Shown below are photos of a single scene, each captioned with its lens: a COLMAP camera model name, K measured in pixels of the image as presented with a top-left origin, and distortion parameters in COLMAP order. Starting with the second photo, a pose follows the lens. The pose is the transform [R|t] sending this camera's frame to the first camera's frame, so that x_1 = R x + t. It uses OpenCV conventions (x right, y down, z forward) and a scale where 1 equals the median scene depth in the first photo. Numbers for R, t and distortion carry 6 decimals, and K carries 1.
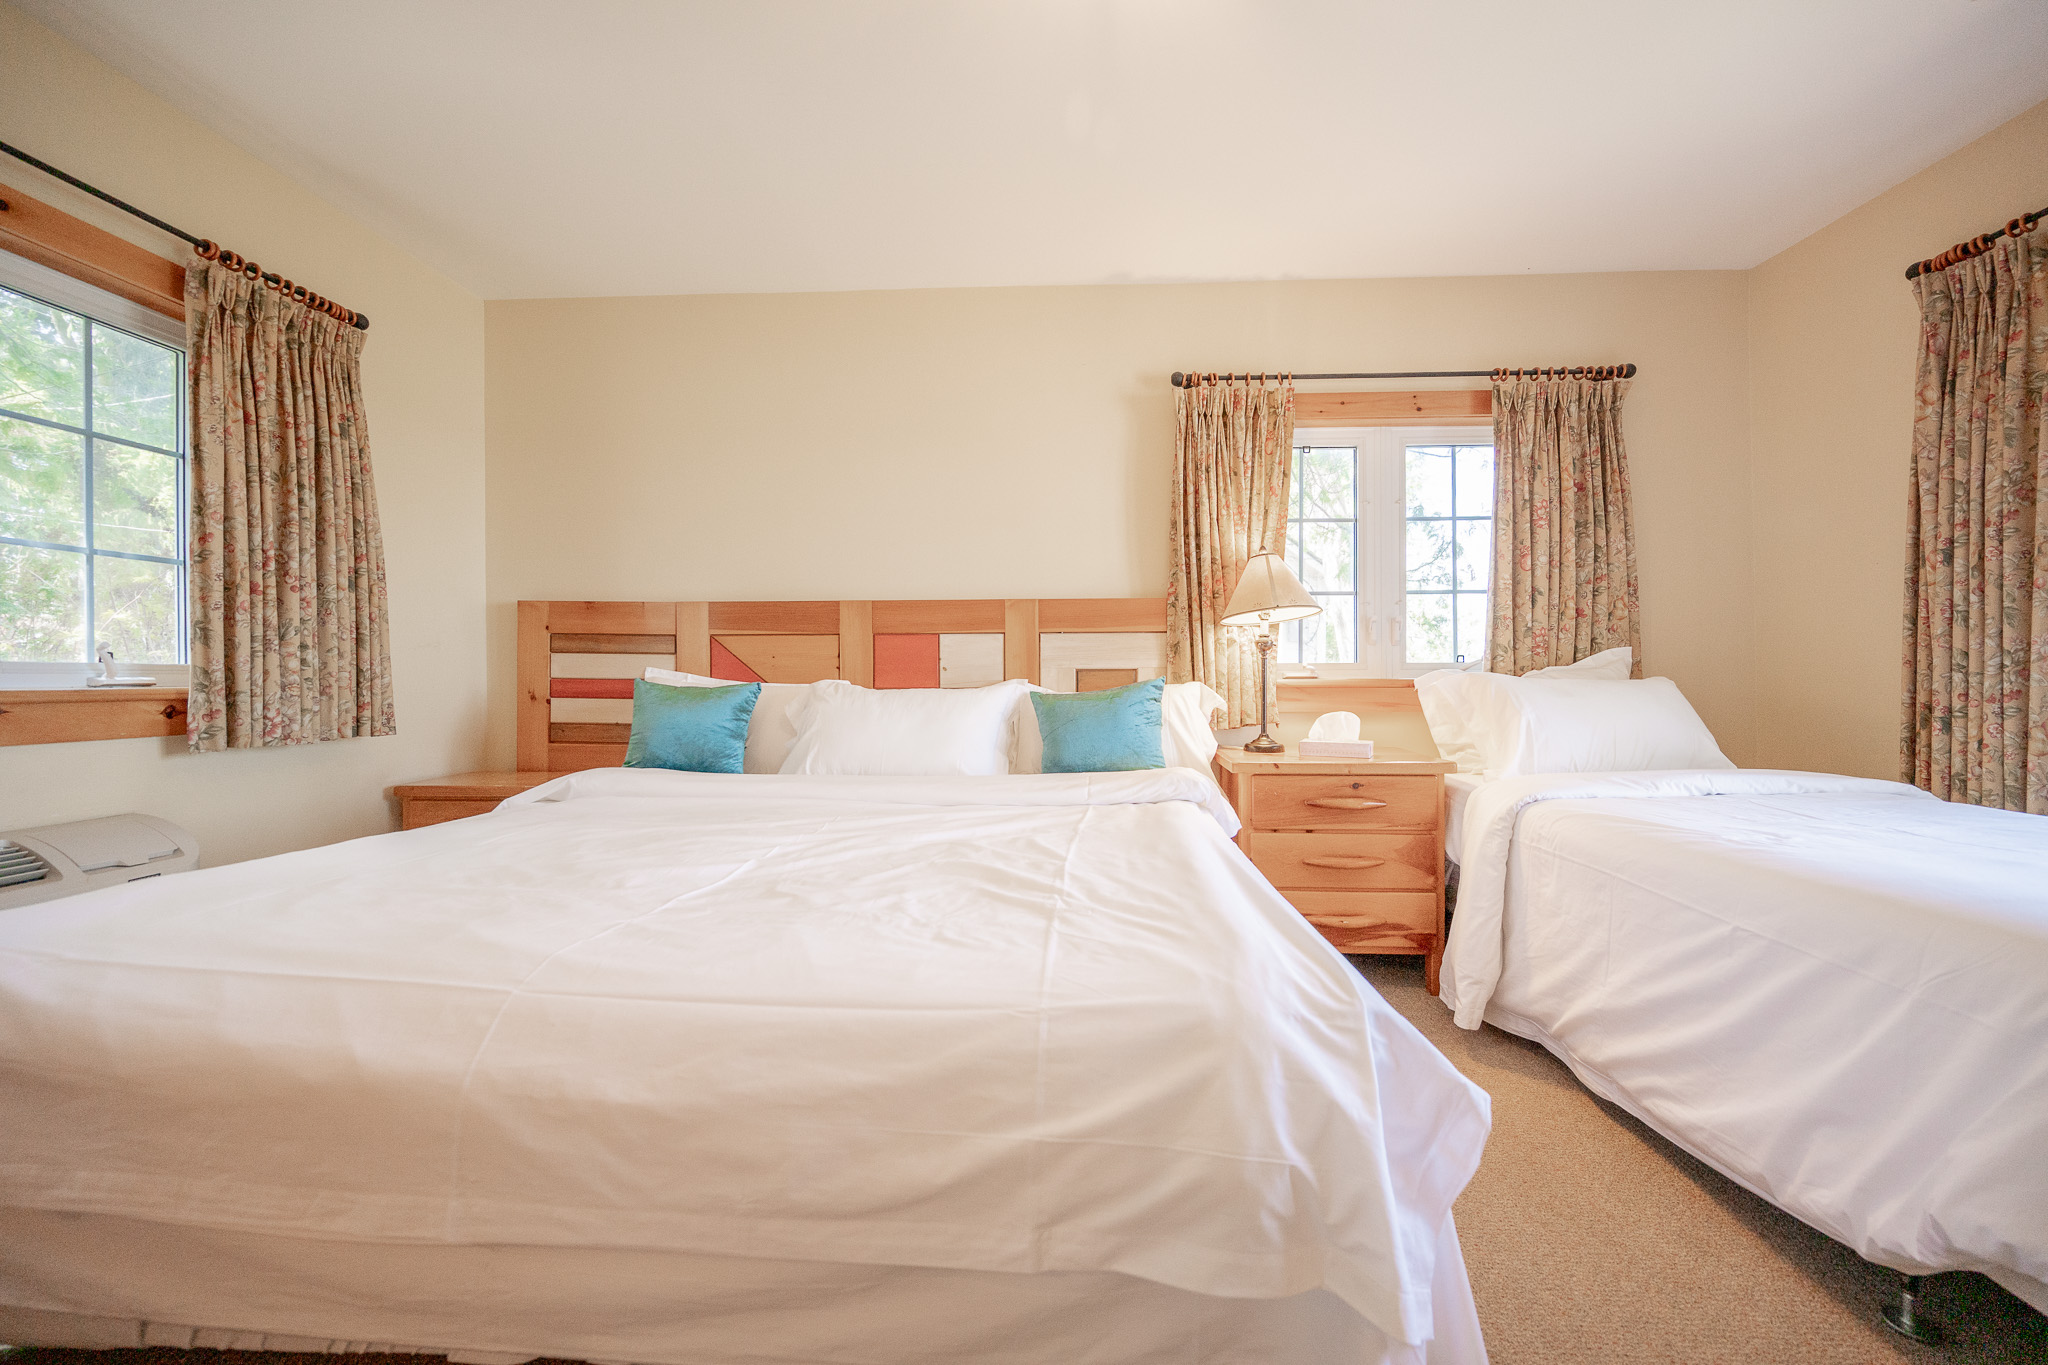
lens RADIAL K [[794.3, 0, 1040.6], [0, 794.3, 678.4], [0, 0, 1]] dist [-0.000890, -0.000292]
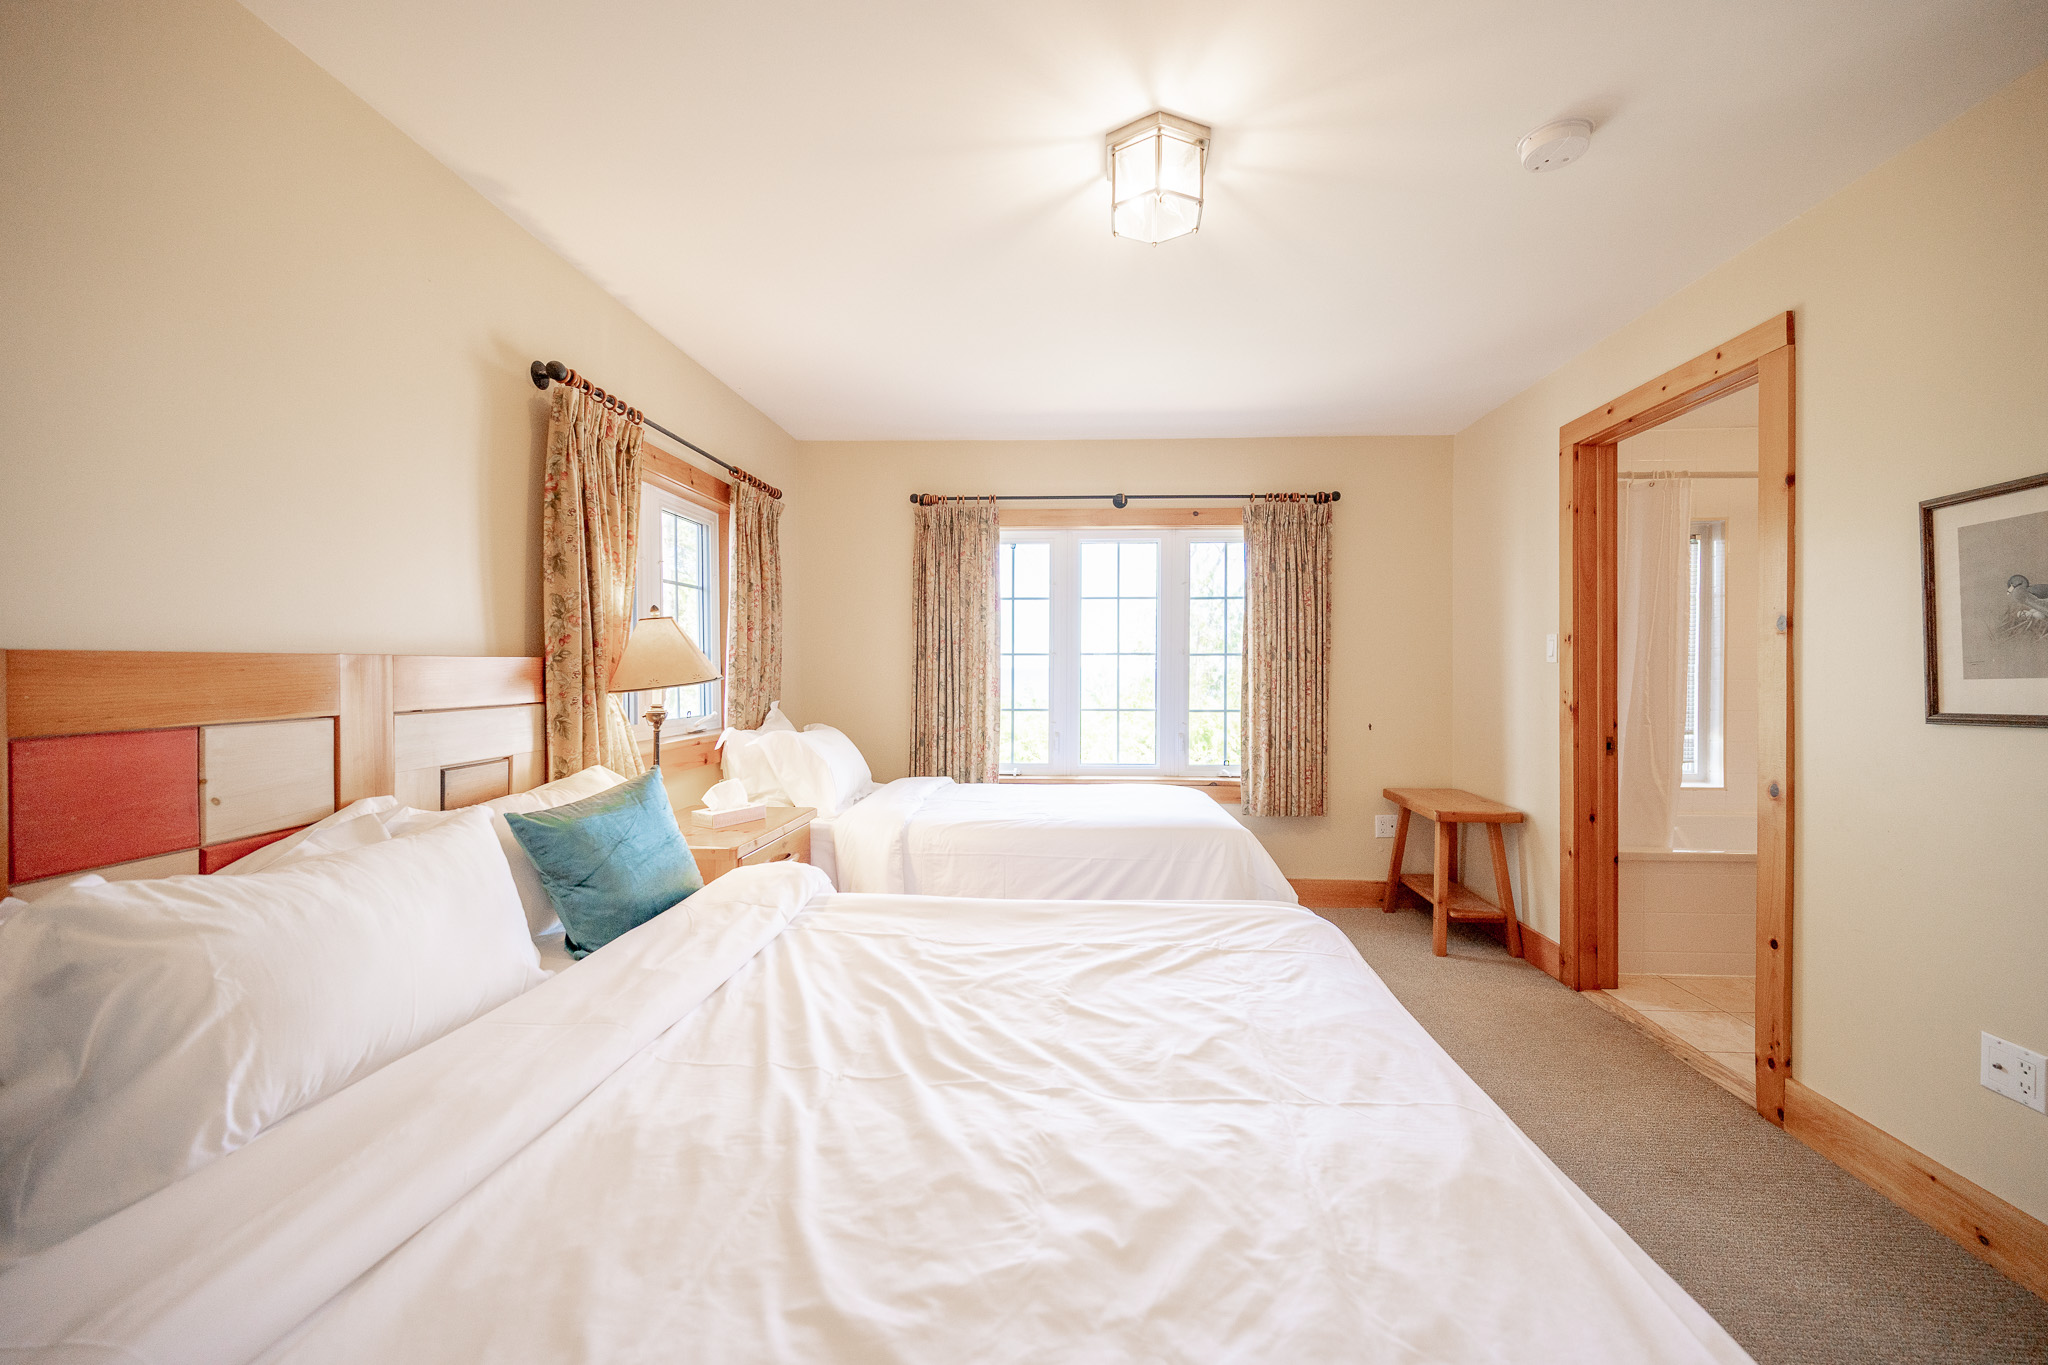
lens RADIAL K [[794.3, 0, 1040.6], [0, 794.3, 678.4], [0, 0, 1]] dist [-0.000890, -0.000292]
pose [[0.020995, -0.011662, 0.999712, -0.797763], [0.002779, 0.999929, 0.011606, -0.123328], [-0.999776, 0.002534, 0.021026, 0.714155]]
